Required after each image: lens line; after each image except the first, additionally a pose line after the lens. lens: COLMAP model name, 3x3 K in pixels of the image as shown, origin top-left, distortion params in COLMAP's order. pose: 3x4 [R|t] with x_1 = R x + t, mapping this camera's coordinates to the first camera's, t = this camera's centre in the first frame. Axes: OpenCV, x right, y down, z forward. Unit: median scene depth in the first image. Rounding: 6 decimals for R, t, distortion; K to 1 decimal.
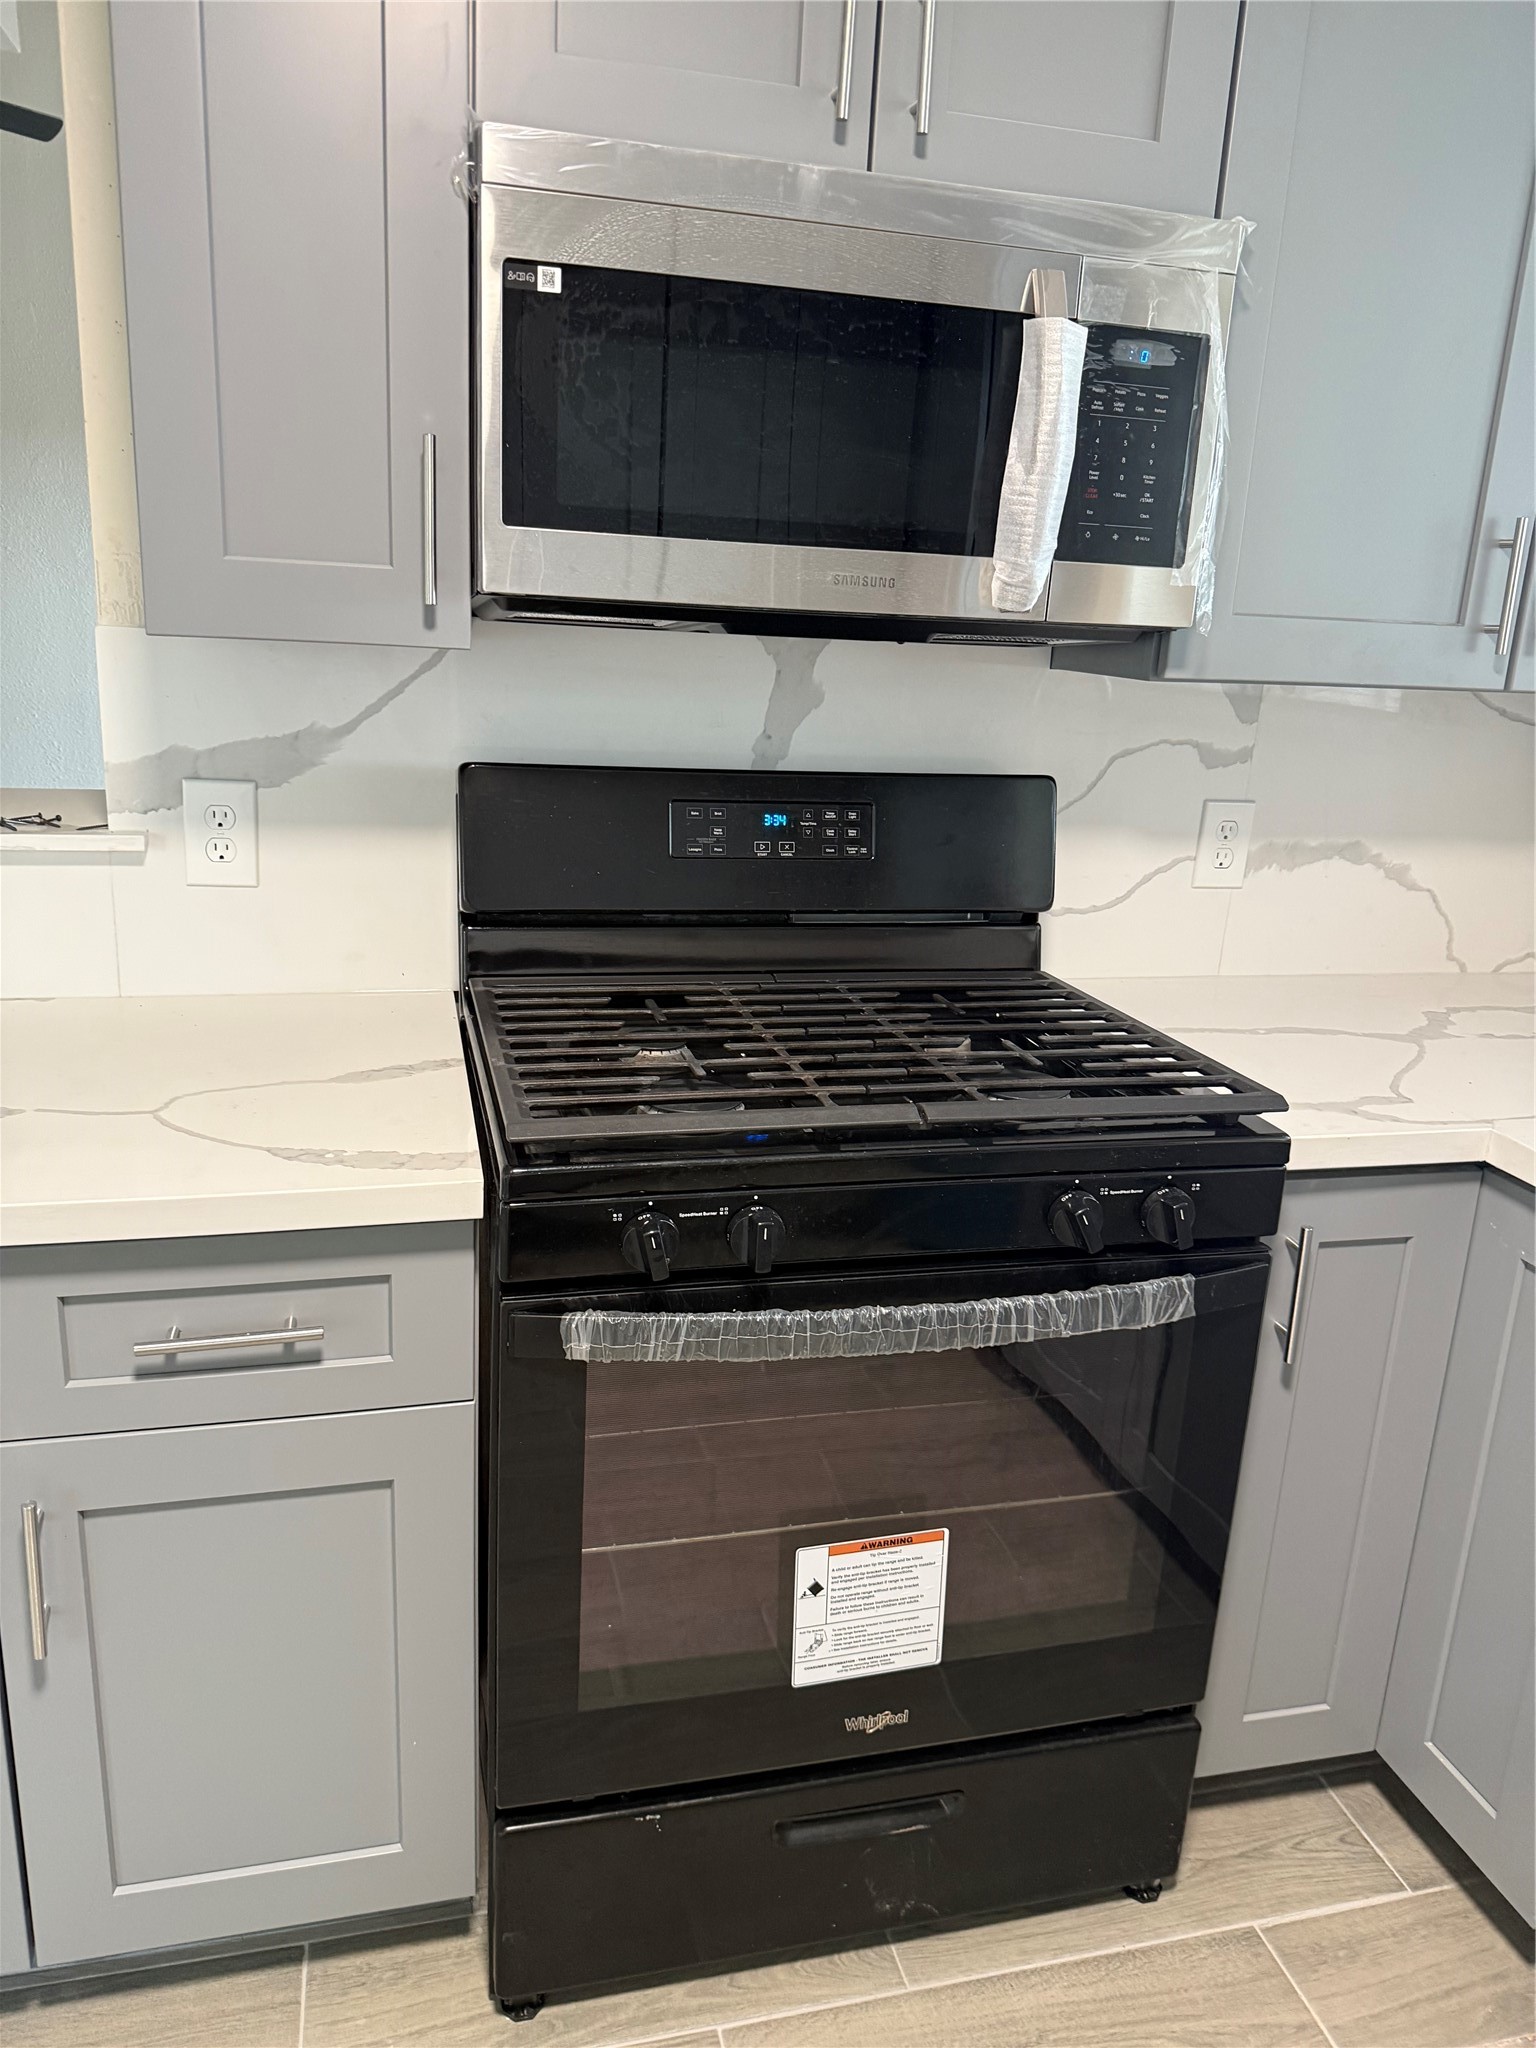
lens RADIAL K [[1452.4, 0, 768.0], [0, 1452.4, 1024.0], [0, 0, 1]] dist [0.156294, -0.304754]
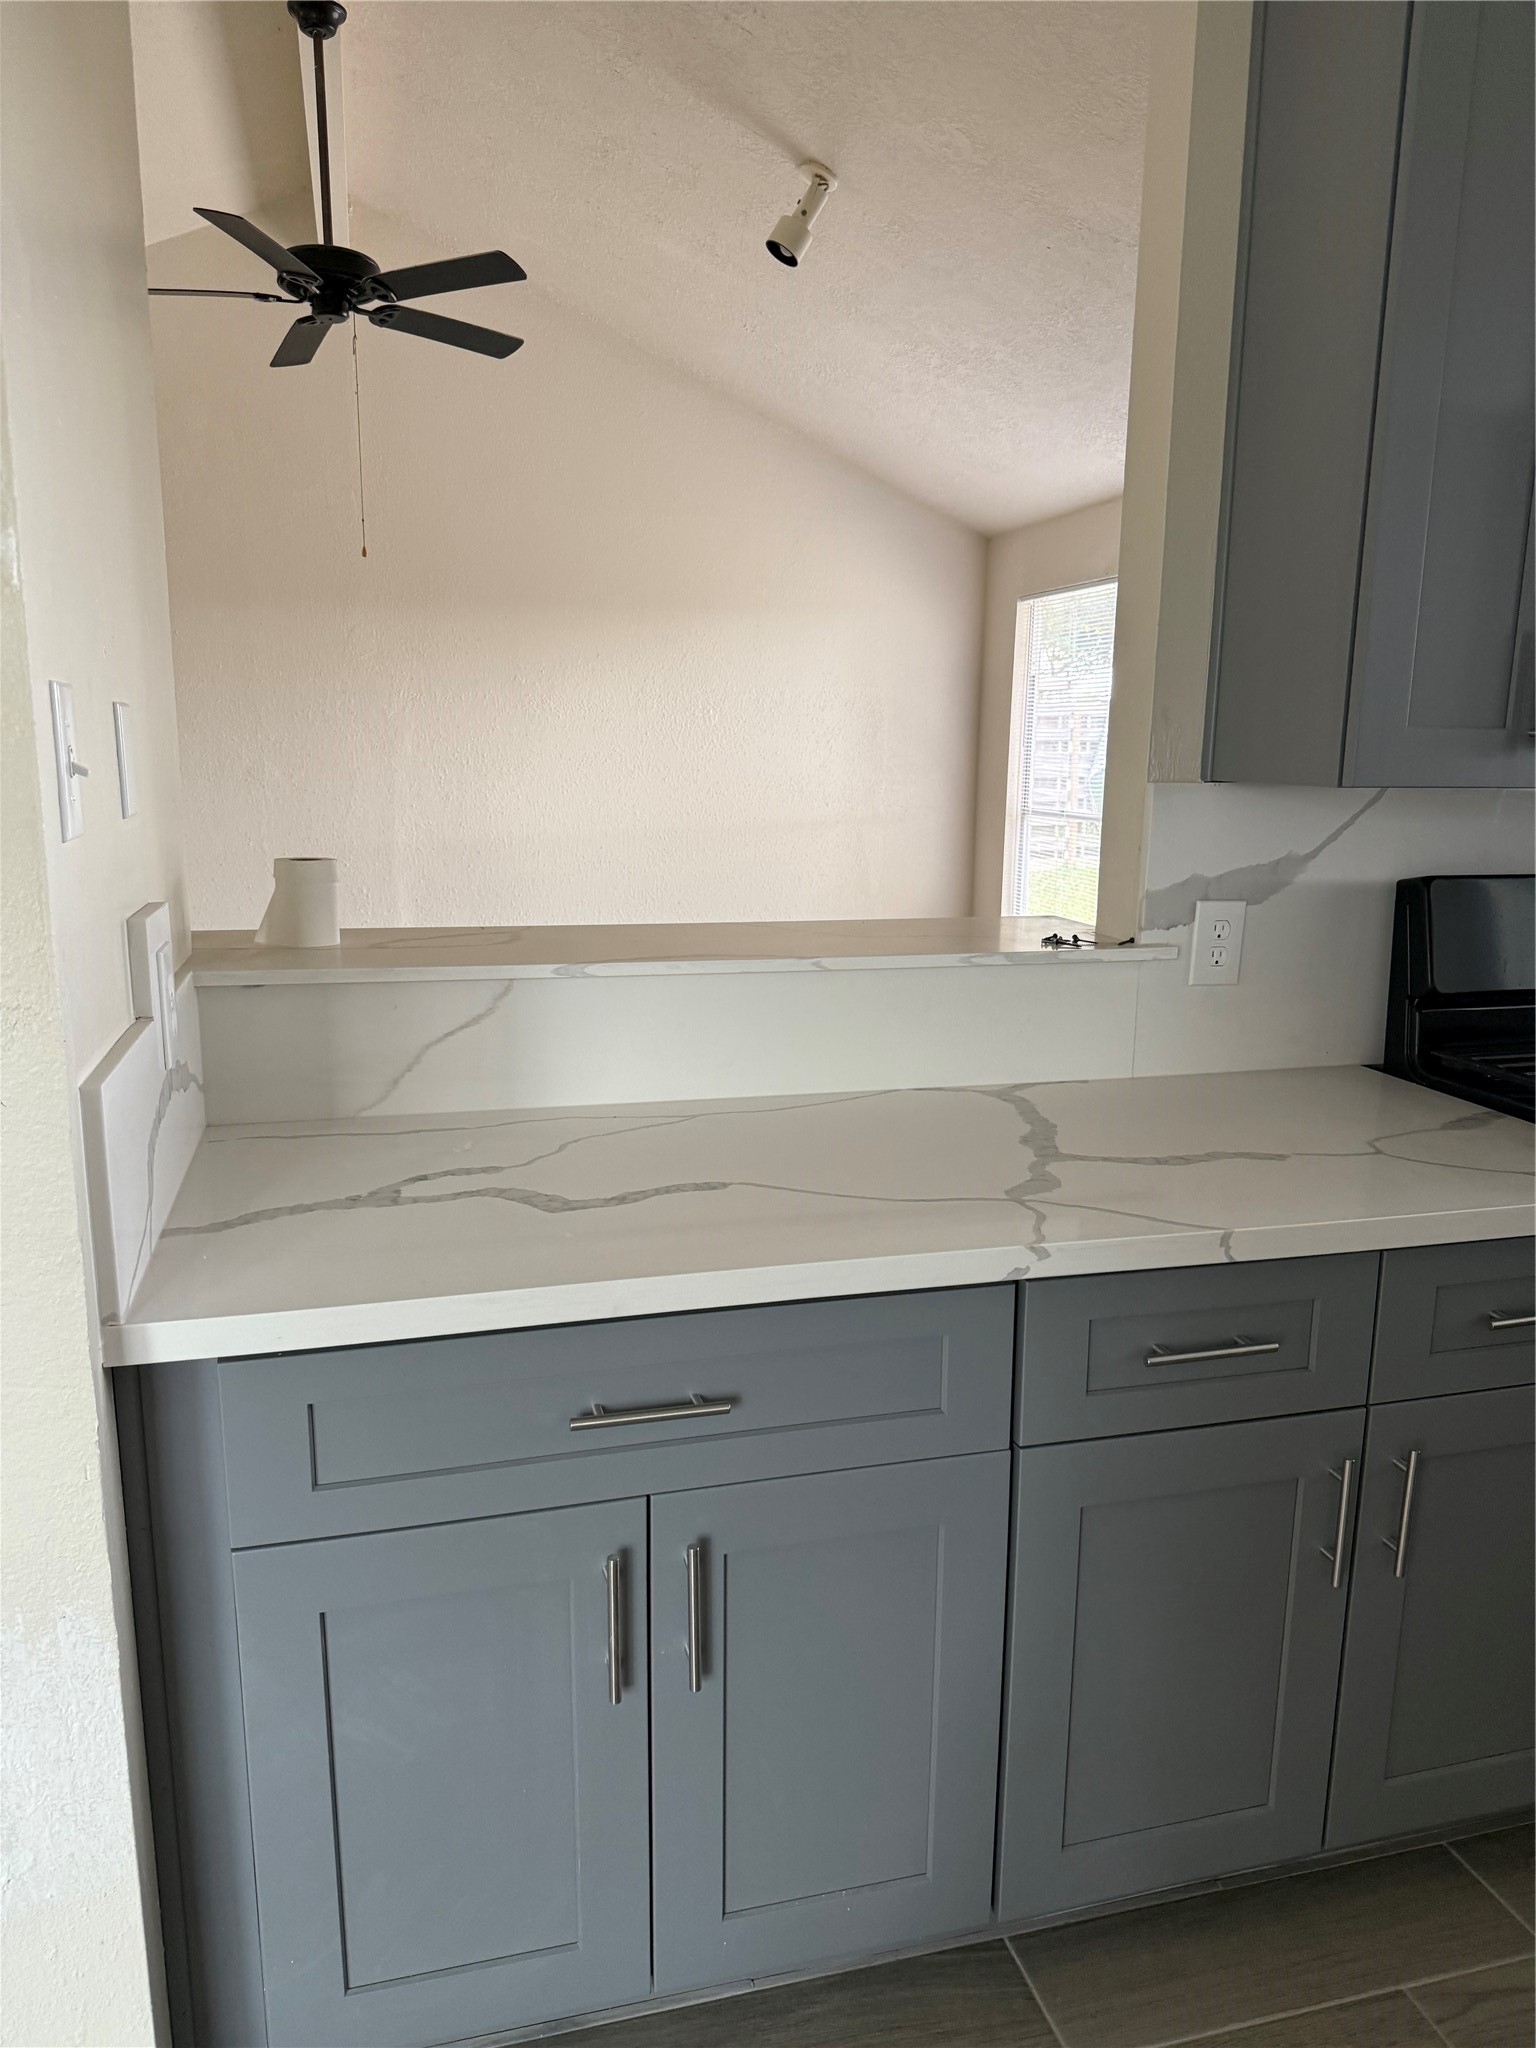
lens RADIAL K [[1452.4, 0, 768.0], [0, 1452.4, 1024.0], [0, 0, 1]] dist [0.156294, -0.304754]
pose [[0.999464, -0.032030, 0.006701, -0.761179], [0.032433, 0.996833, -0.072608, 0.018988], [-0.004354, 0.072787, 0.997338, -0.239243]]
